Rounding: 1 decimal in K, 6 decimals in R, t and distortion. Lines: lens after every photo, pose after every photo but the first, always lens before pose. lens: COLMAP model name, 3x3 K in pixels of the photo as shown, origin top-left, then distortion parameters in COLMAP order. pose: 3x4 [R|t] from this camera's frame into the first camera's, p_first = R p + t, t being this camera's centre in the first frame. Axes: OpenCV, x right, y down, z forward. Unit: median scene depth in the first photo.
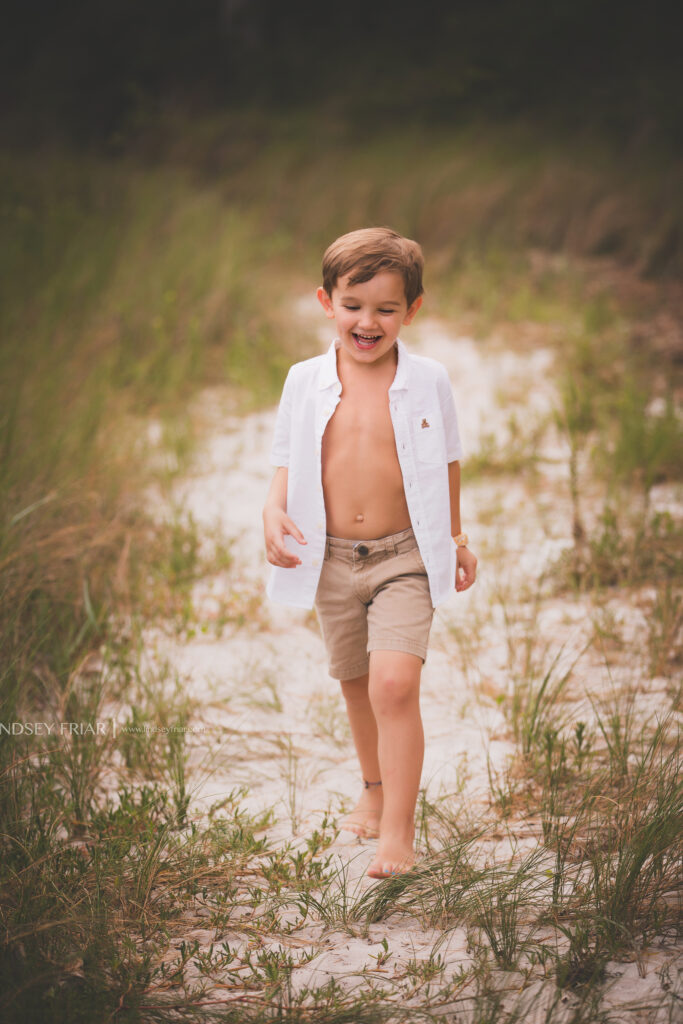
lens RADIAL K [[3466.7, 0, 341.0], [0, 3466.7, 511.5], [0, 0, 1]] dist [0.030379, 0.000000]
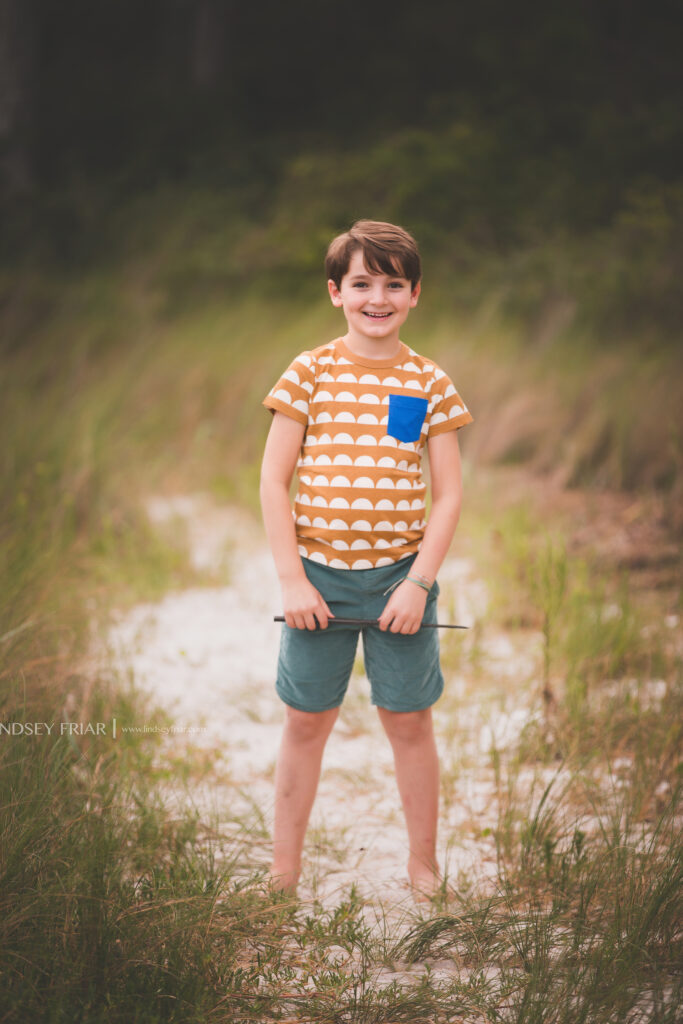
lens RADIAL K [[5274.3, 0, 341.2], [0, 5274.3, 511.9], [0, 0, 1]] dist [-0.554520, 0.000000]
pose [[0.997831, 0.028983, 0.059103, -0.079665], [-0.024371, 0.996708, -0.077328, 0.072708], [-0.061150, 0.075720, 0.995252, -0.460250]]
